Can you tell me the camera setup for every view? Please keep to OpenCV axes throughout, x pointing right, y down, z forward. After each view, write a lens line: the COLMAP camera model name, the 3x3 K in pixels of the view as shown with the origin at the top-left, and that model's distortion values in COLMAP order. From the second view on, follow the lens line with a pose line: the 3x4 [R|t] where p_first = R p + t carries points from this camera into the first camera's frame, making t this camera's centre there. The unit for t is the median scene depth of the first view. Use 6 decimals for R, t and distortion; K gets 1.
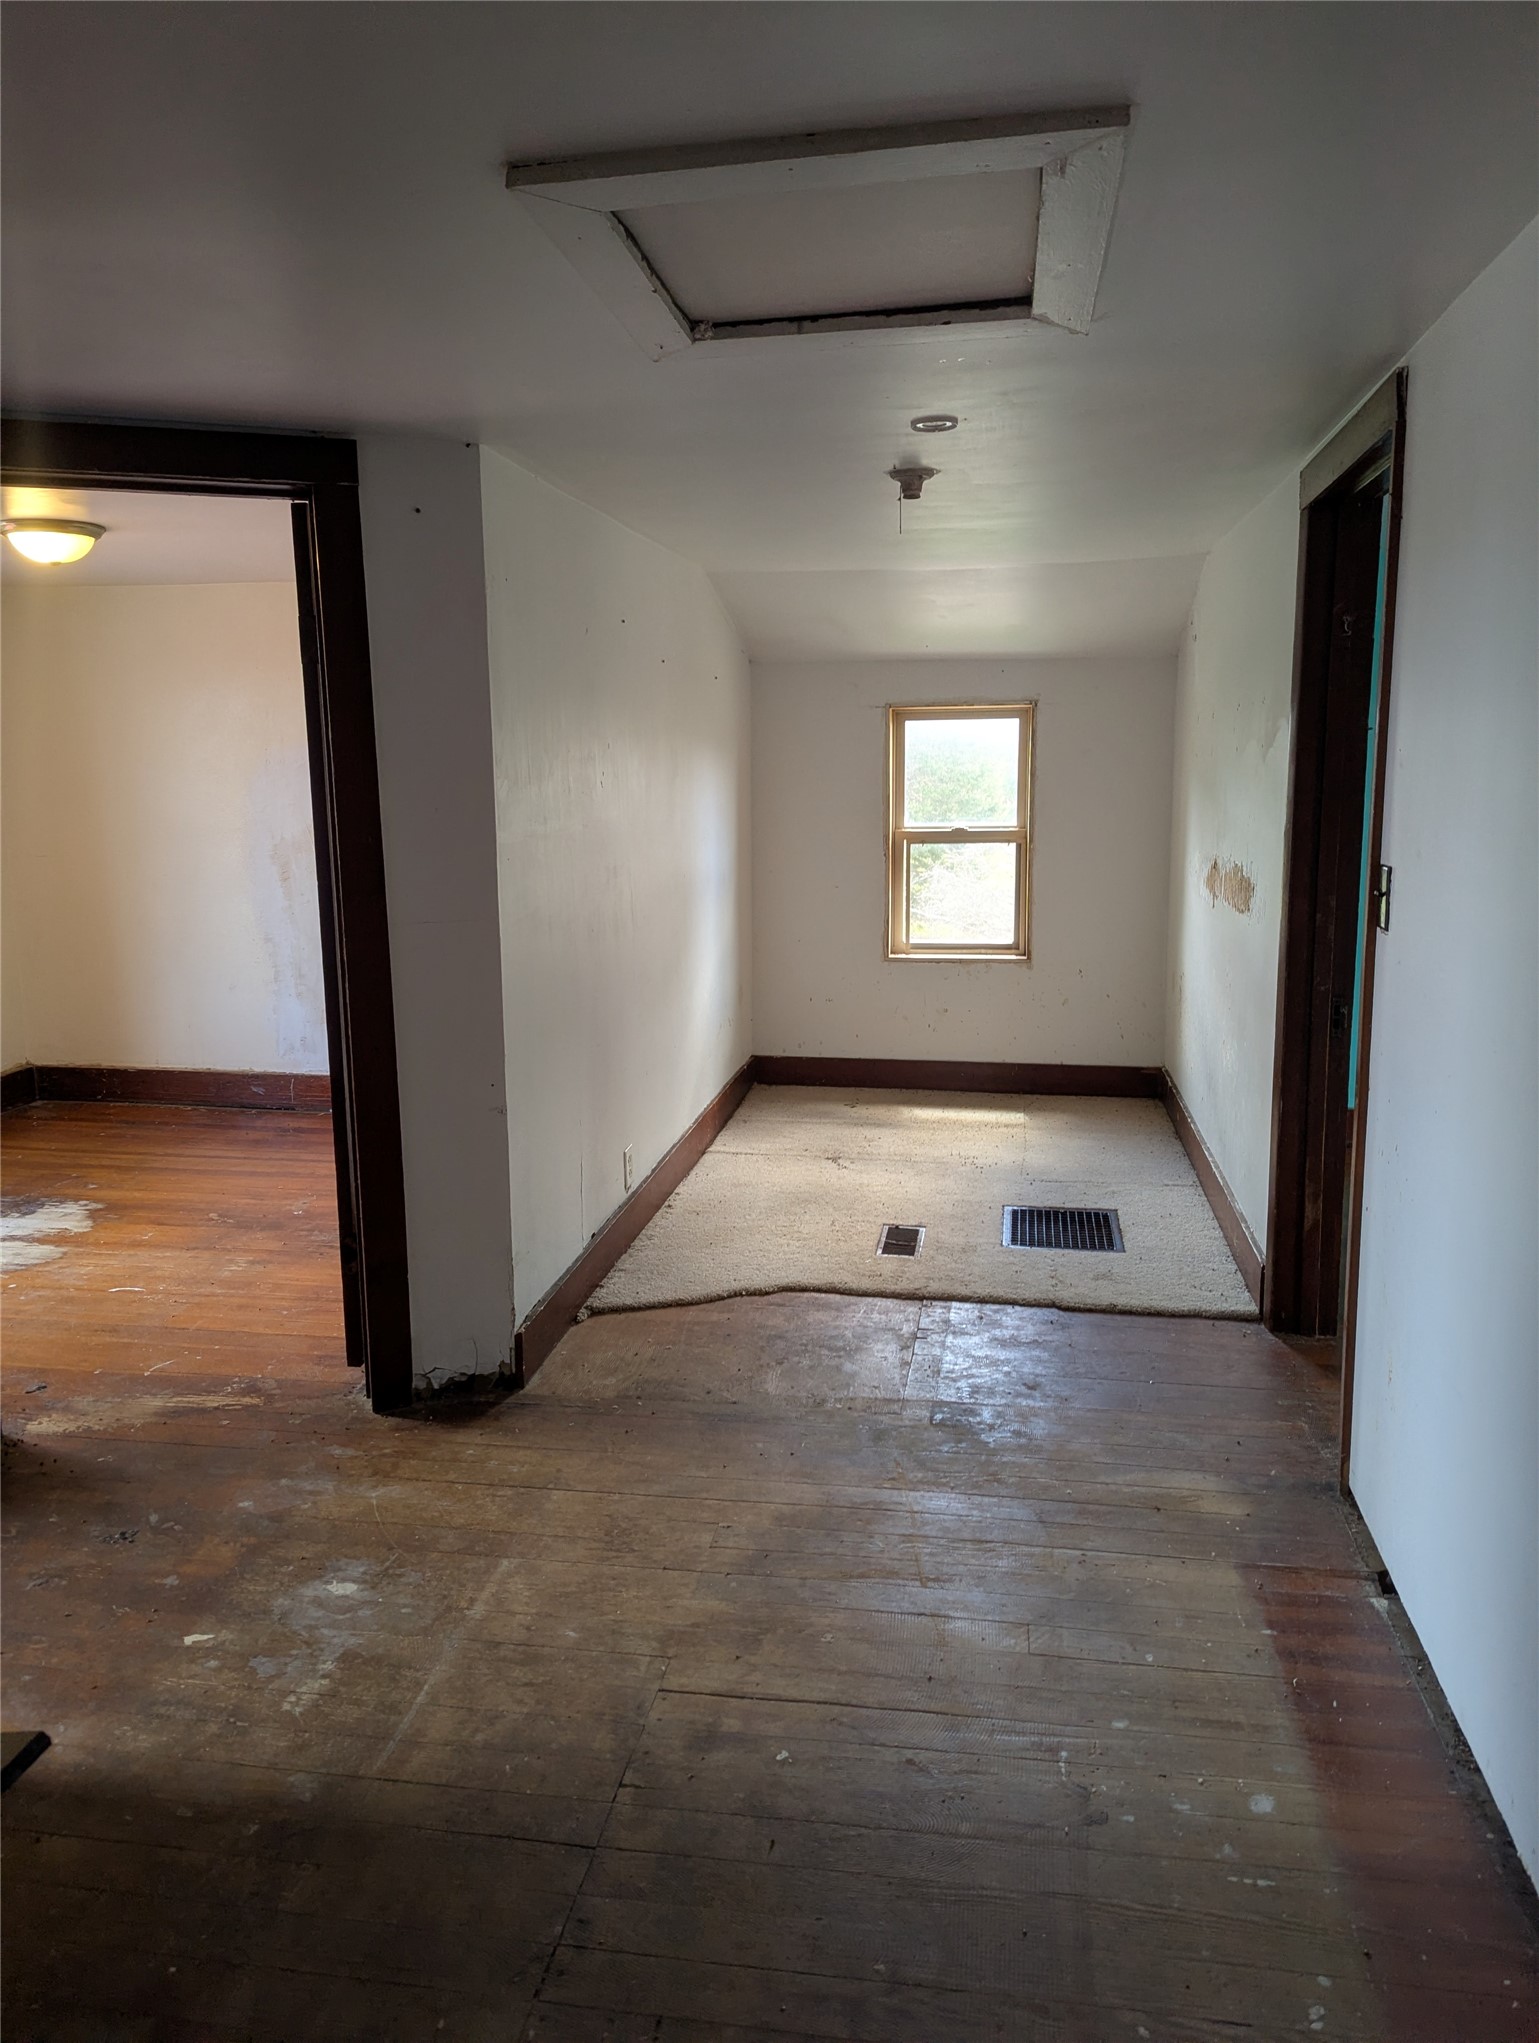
lens RADIAL K [[1435.1, 0, 770.7], [0, 1435.1, 1017.2], [0, 0, 1]] dist [0.059317, -0.049846]
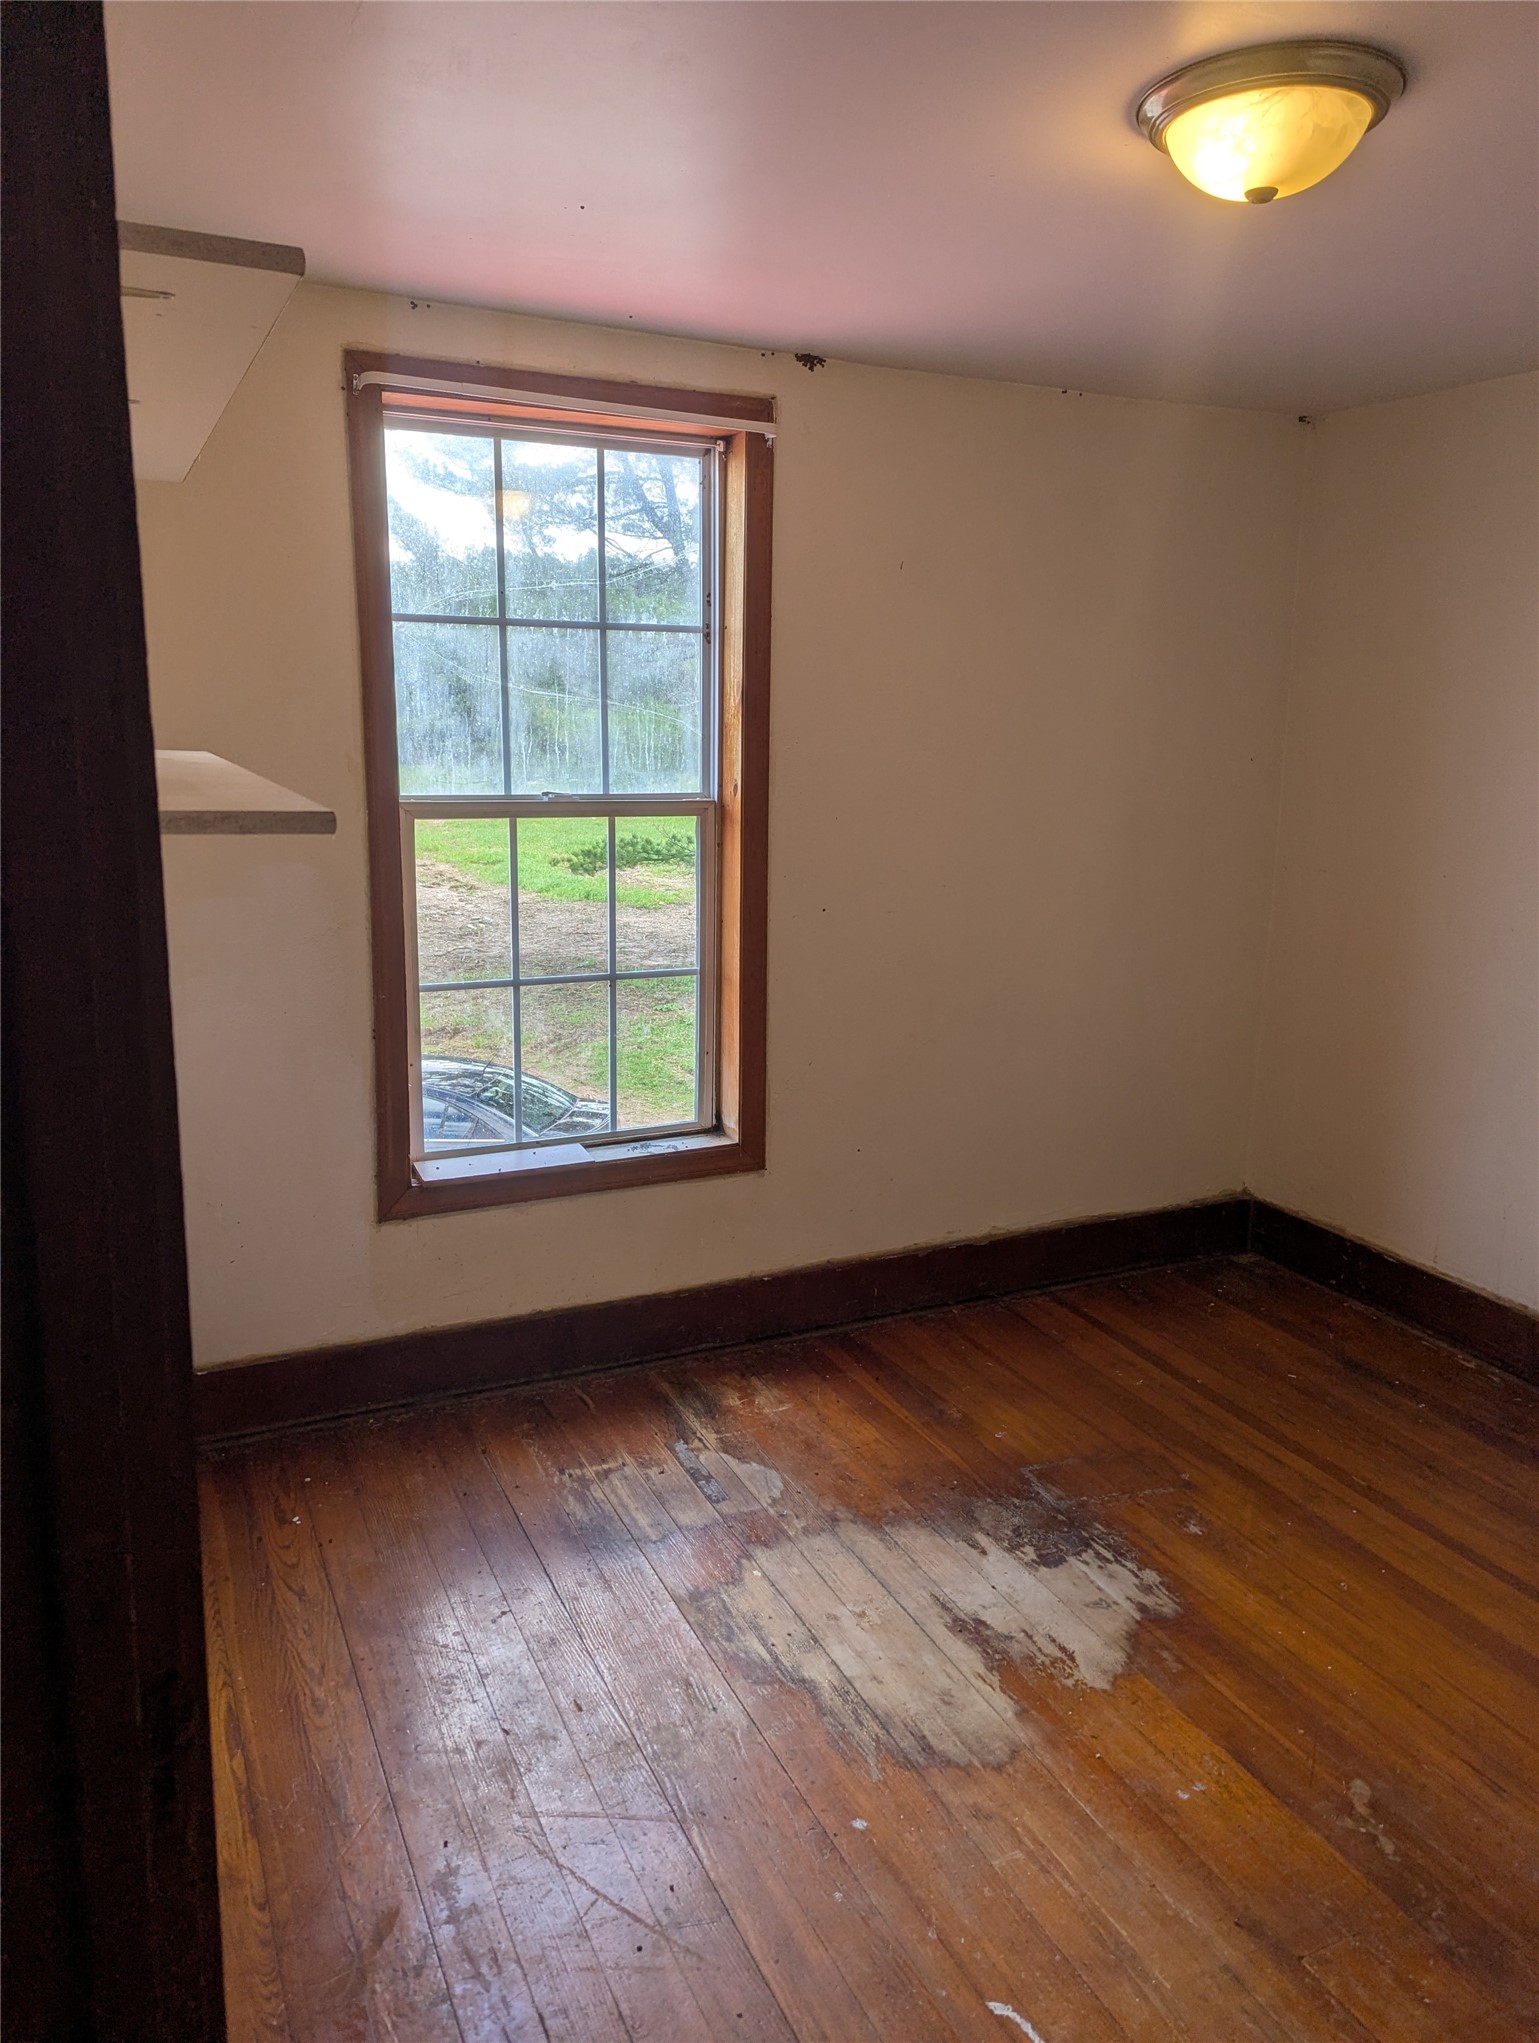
lens RADIAL K [[1435.1, 0, 764.7], [0, 1435.1, 999.8], [0, 0, 1]] dist [0.059317, -0.049846]
pose [[0.570019, 0.172891, -0.803236, -0.191251], [-0.164521, 0.981829, 0.094579, -0.097967], [0.804992, 0.078238, 0.588105, 0.613211]]
